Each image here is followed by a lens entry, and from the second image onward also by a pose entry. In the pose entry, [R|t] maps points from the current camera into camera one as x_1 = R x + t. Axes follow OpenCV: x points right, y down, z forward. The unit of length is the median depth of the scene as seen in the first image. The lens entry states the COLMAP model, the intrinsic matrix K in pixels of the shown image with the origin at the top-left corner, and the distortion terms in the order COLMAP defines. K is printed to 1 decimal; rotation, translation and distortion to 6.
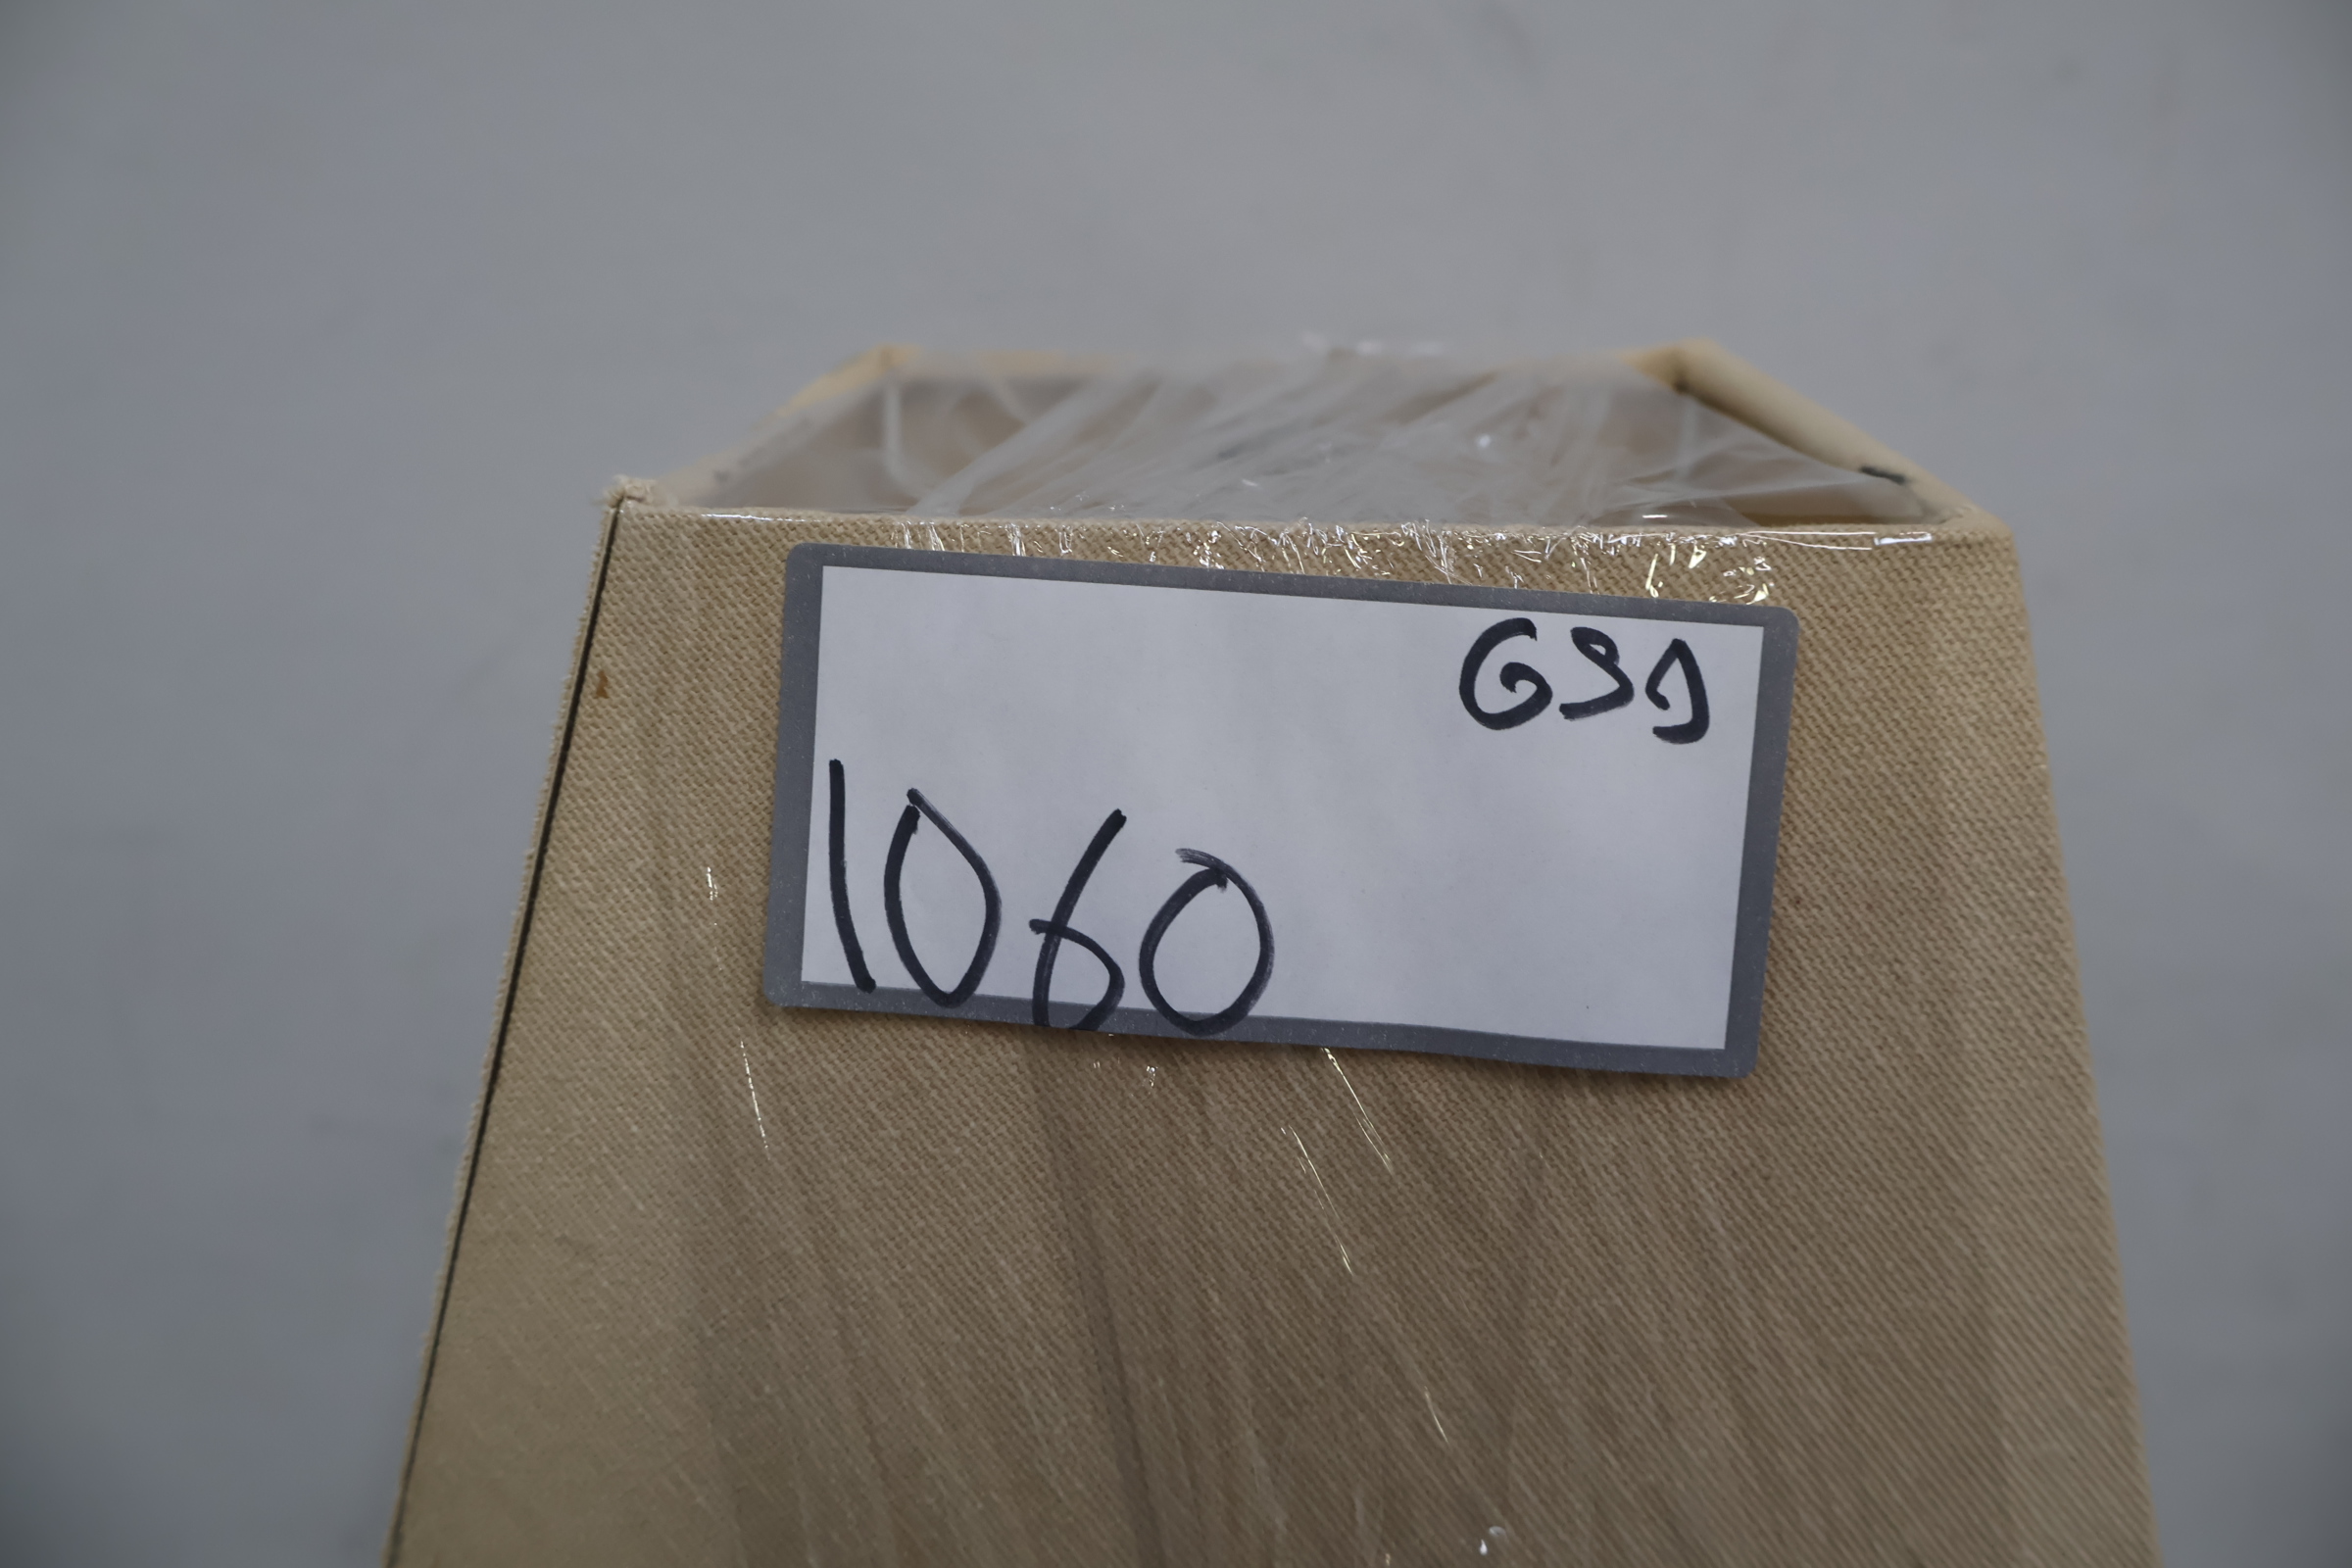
lens RADIAL K [[1968.1, 0, 1167.3], [0, 1968.1, 769.7], [0, 0, 1]] dist [0.001882, 0.016738]
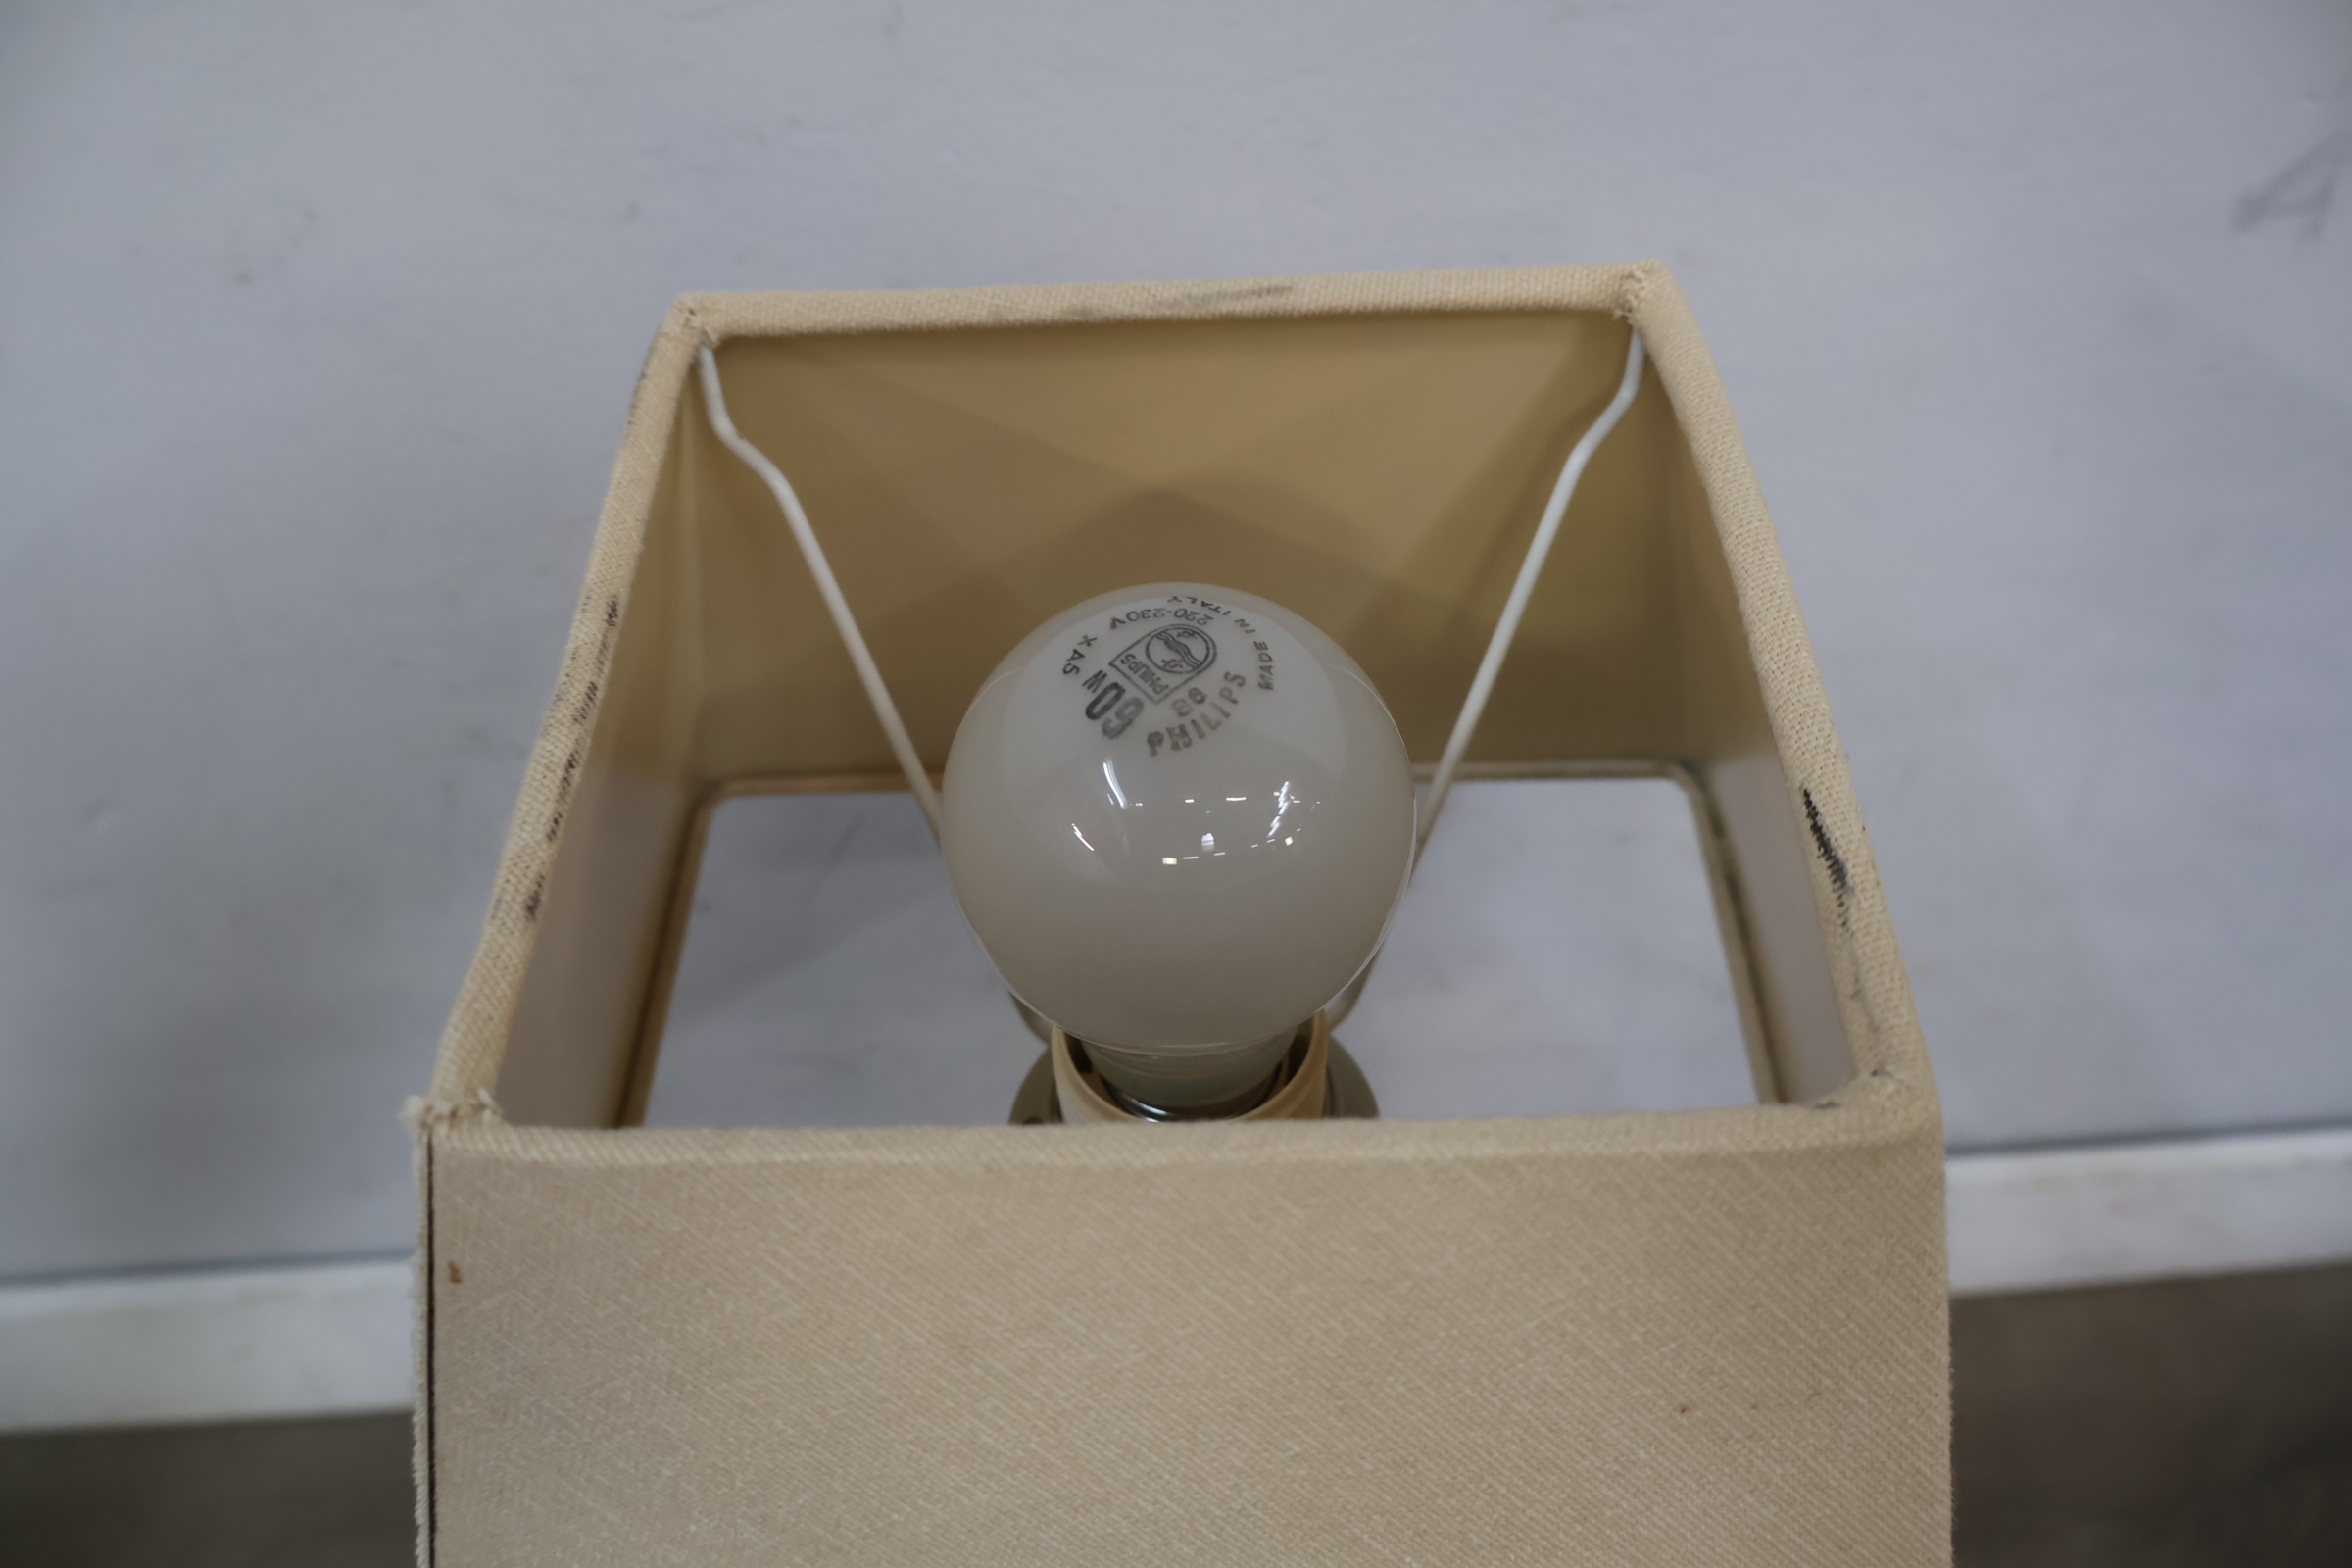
lens RADIAL K [[1968.1, 0, 1162.2], [0, 1968.1, 777.6], [0, 0, 1]] dist [0.001882, 0.016738]
pose [[0.998179, -0.059908, 0.007100, 0.063904], [0.049529, 0.881008, 0.470502, -0.694576], [-0.034442, -0.469294, 0.882370, 0.260936]]
